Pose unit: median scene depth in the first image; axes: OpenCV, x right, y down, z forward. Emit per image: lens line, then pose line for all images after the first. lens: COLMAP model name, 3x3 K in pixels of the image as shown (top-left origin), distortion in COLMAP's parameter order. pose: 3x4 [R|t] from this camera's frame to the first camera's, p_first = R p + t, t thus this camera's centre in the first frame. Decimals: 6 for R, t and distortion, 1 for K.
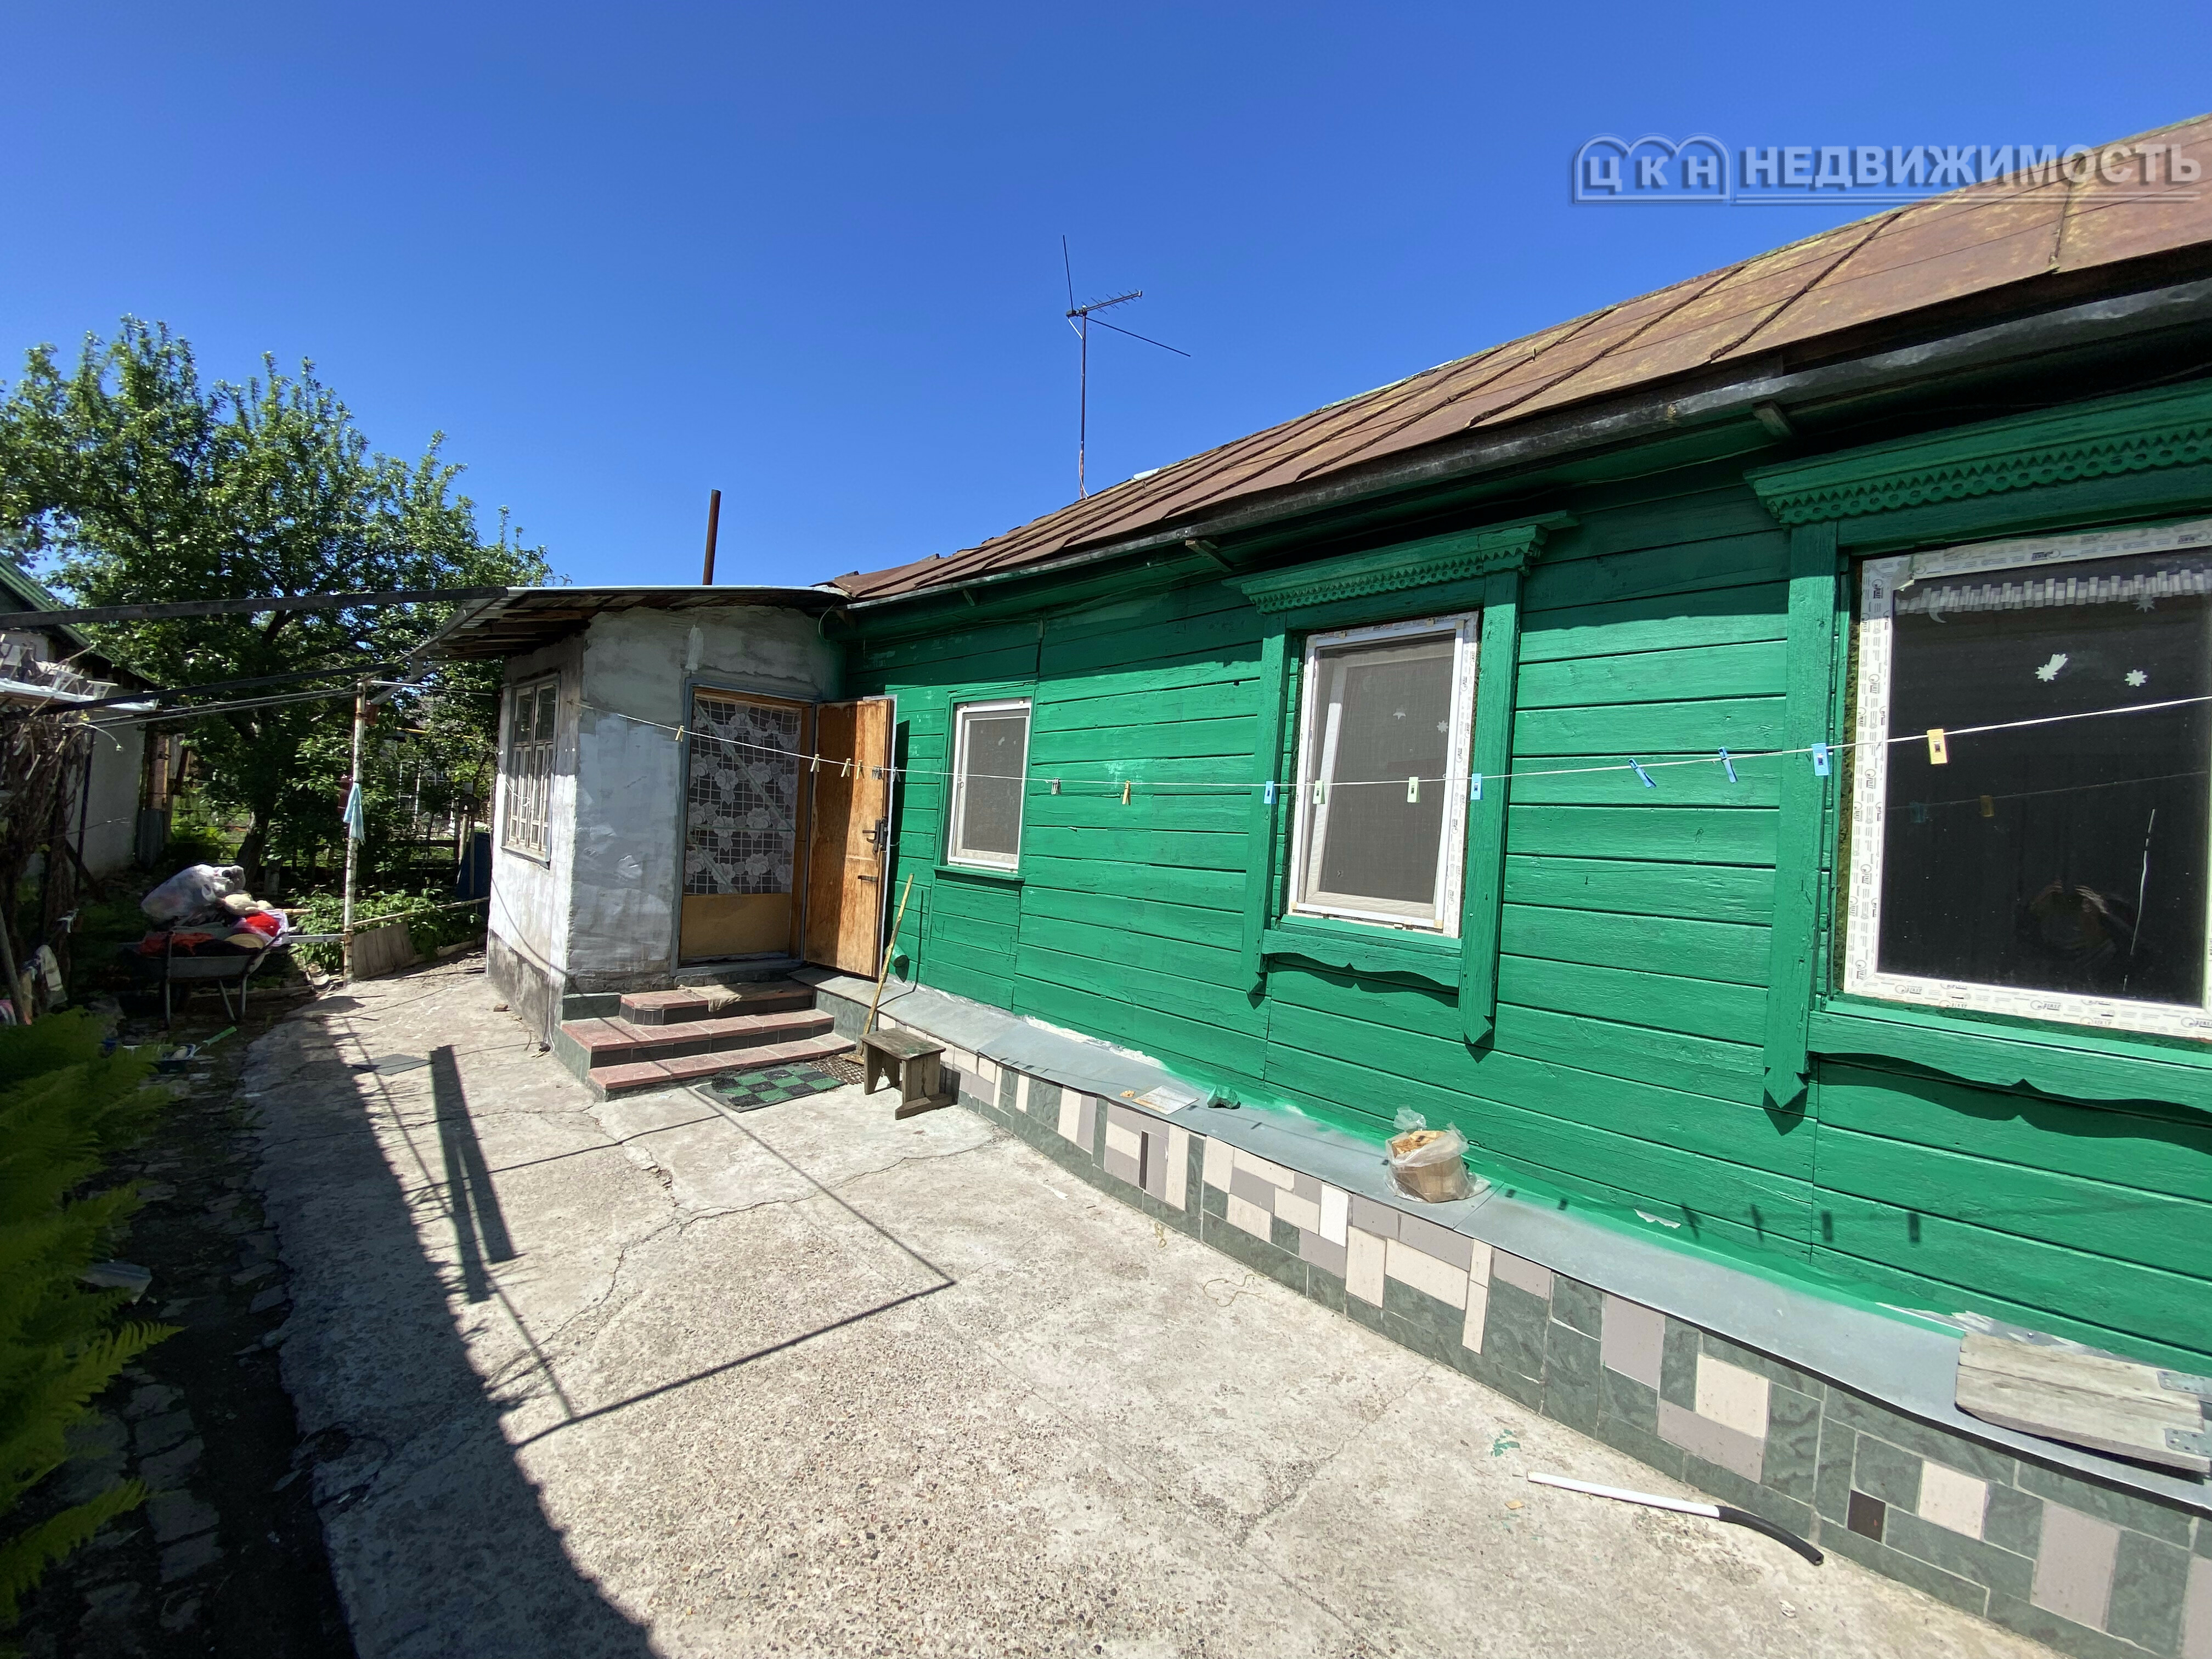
lens RADIAL K [[898.0, 0, 1111.4], [0, 898.0, 822.1], [0, 0, 1]] dist [0.029877, -0.034792]
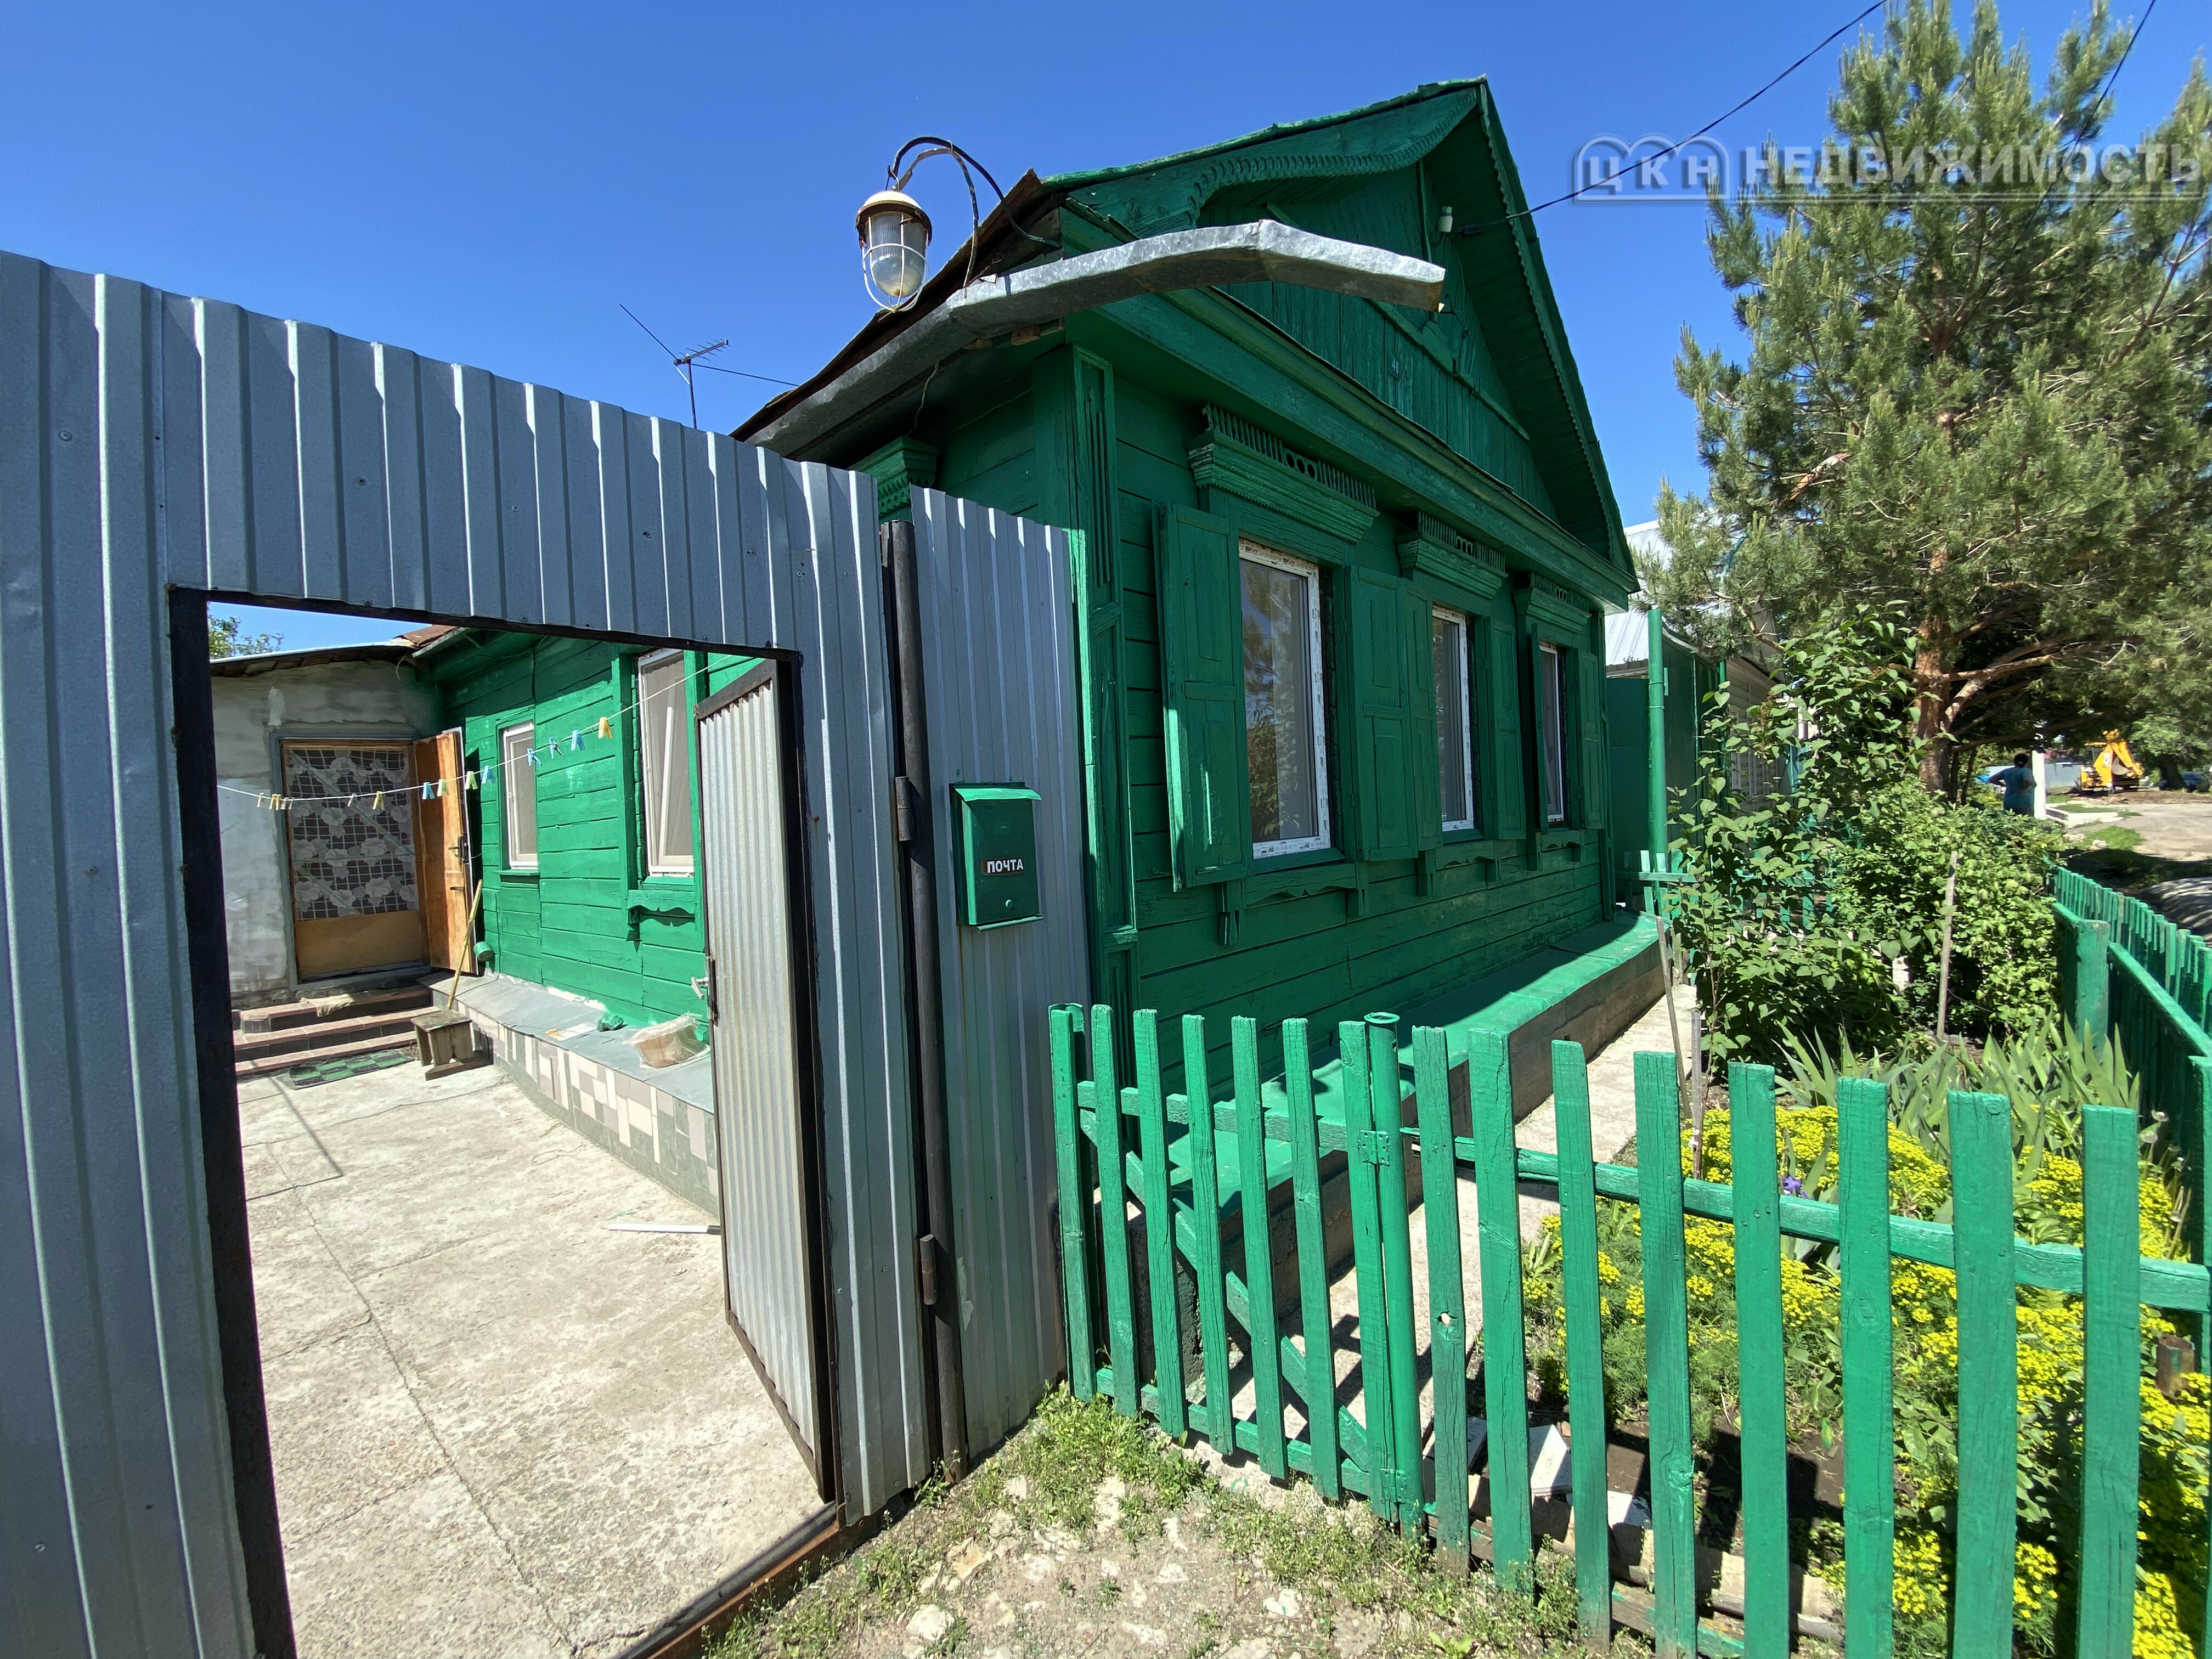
lens RADIAL K [[898.0, 0, 1111.4], [0, 898.0, 822.1], [0, 0, 1]] dist [0.029877, -0.034792]
pose [[0.991477, -0.112089, 0.066408, 0.639908], [0.110830, 0.993588, 0.022349, 0.058700], [-0.068487, -0.014798, 0.997542, -0.275342]]
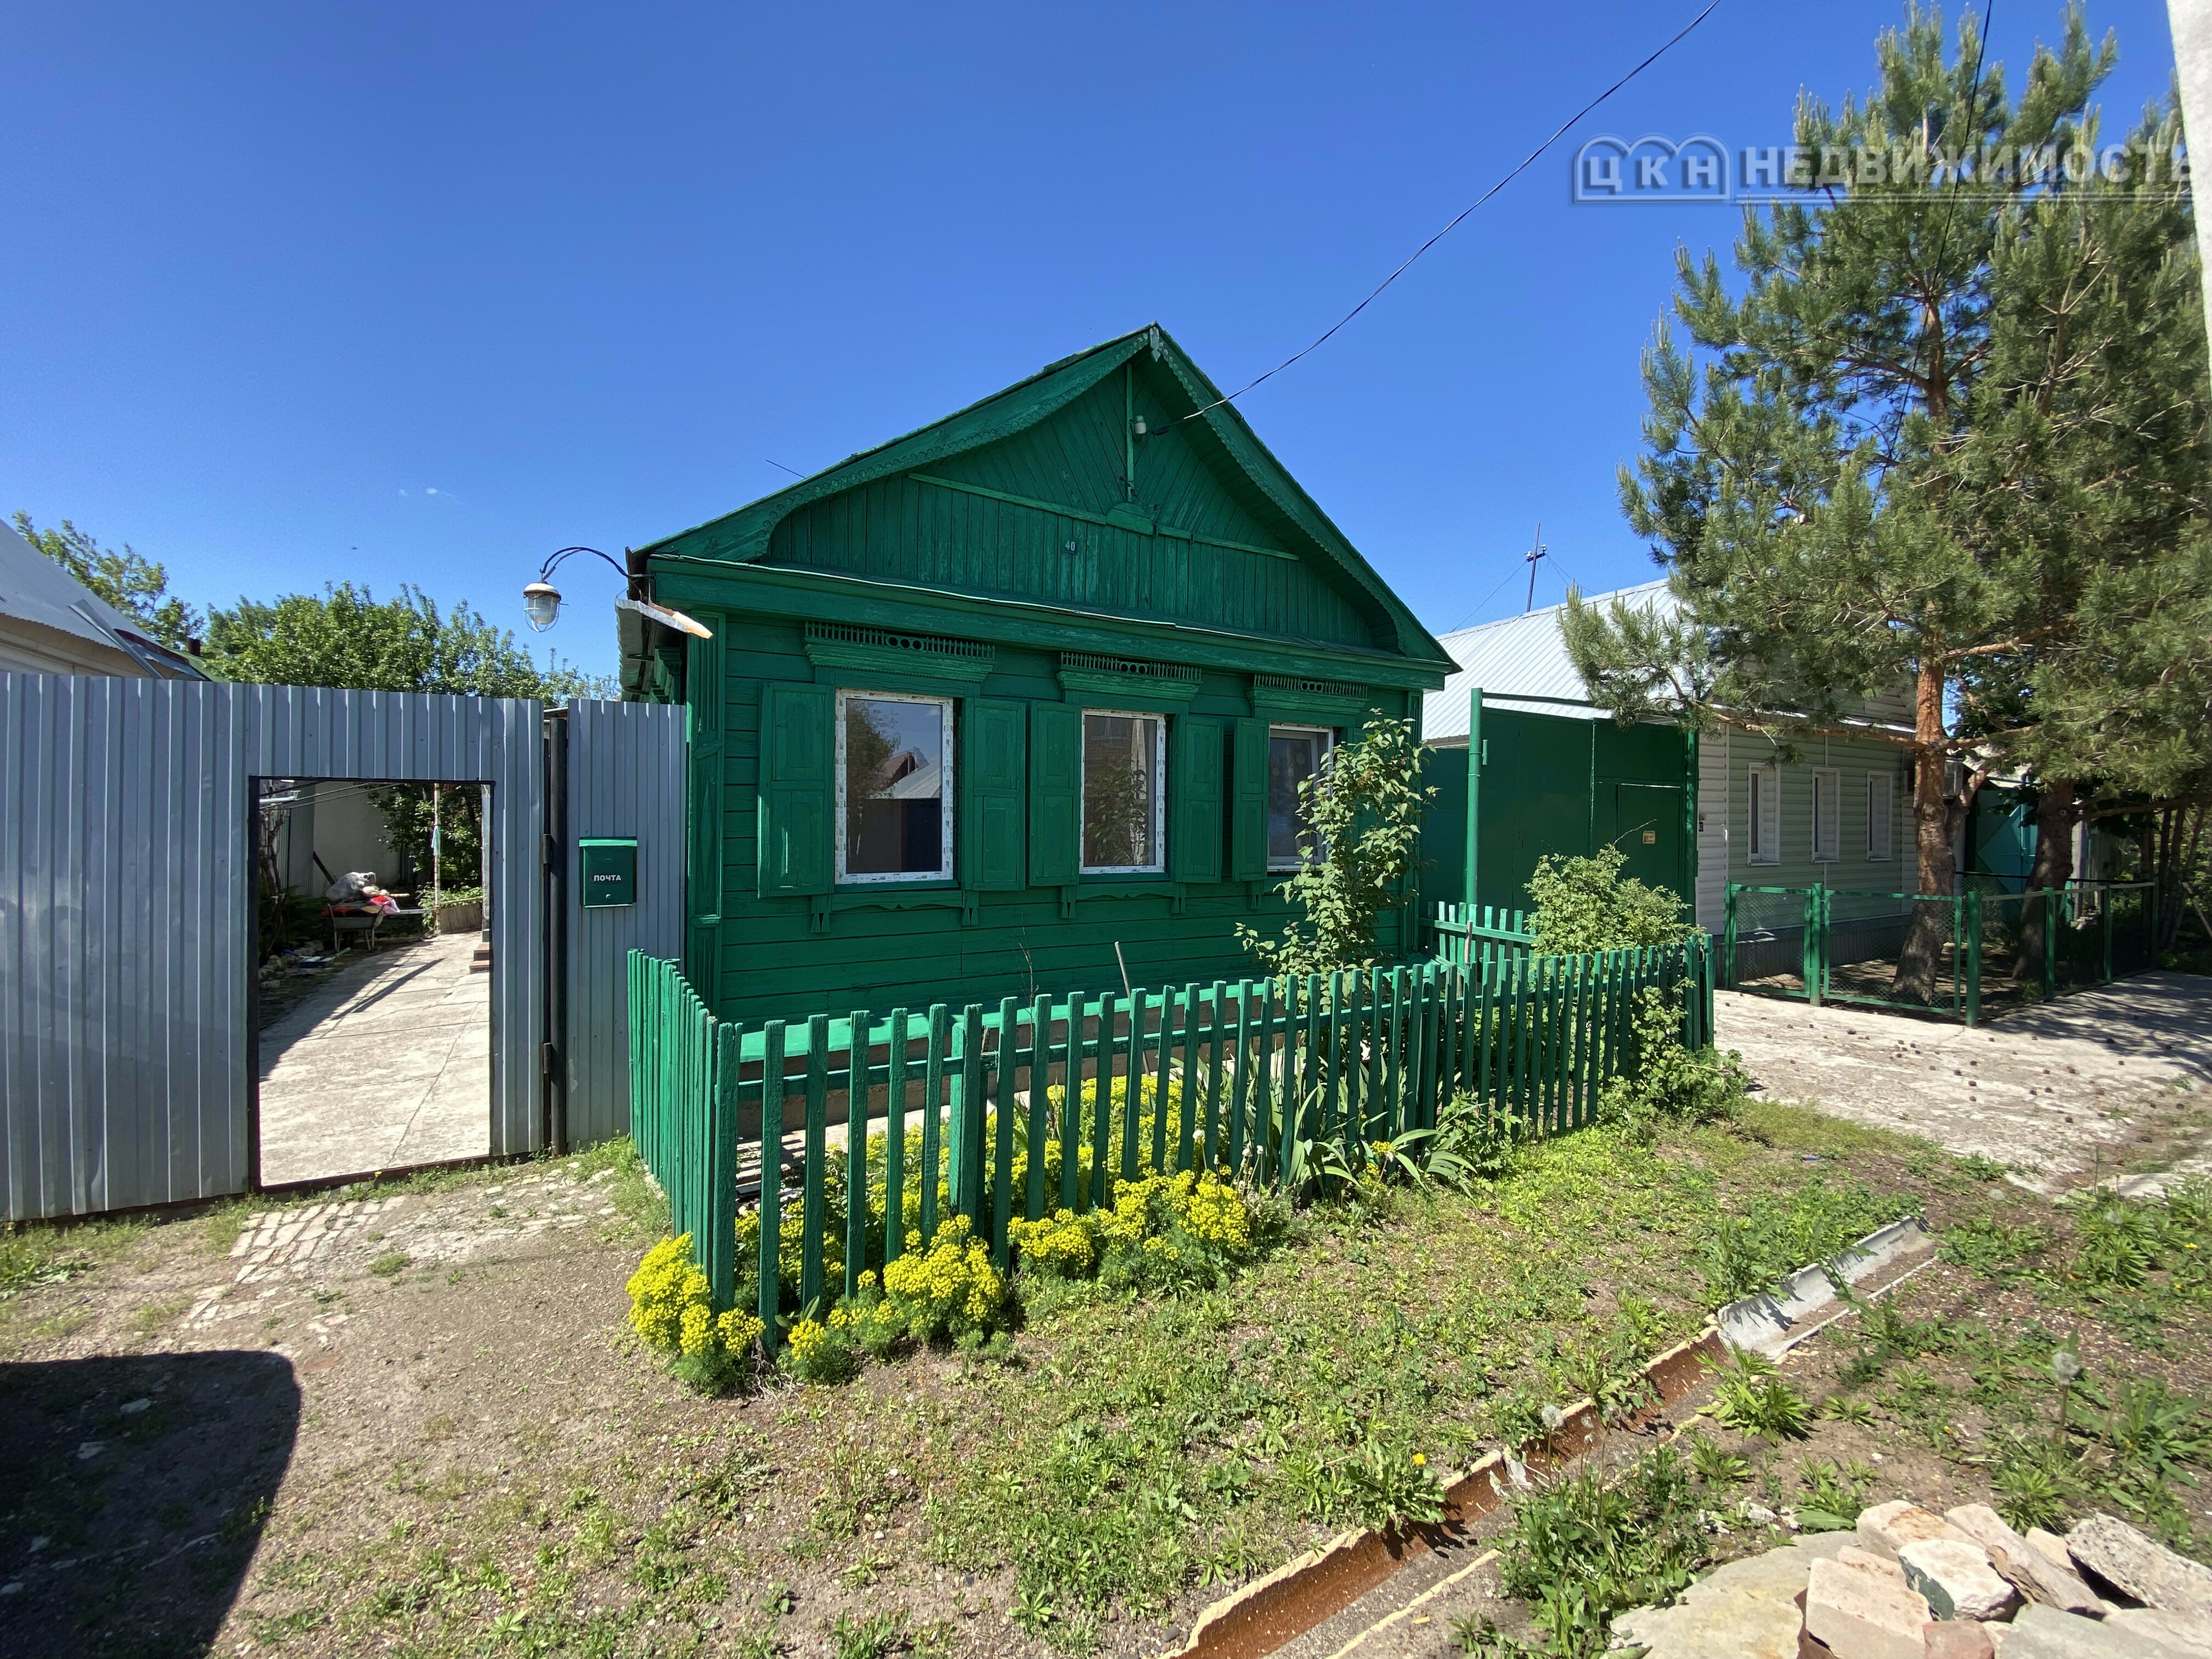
lens RADIAL K [[898.0, 0, 1111.4], [0, 898.0, 822.1], [0, 0, 1]] dist [0.029877, -0.034792]
pose [[0.964210, -0.058640, -0.258575, 1.378755], [0.058342, 0.998258, -0.008835, 0.065545], [0.258642, -0.006567, 0.965951, -0.601516]]
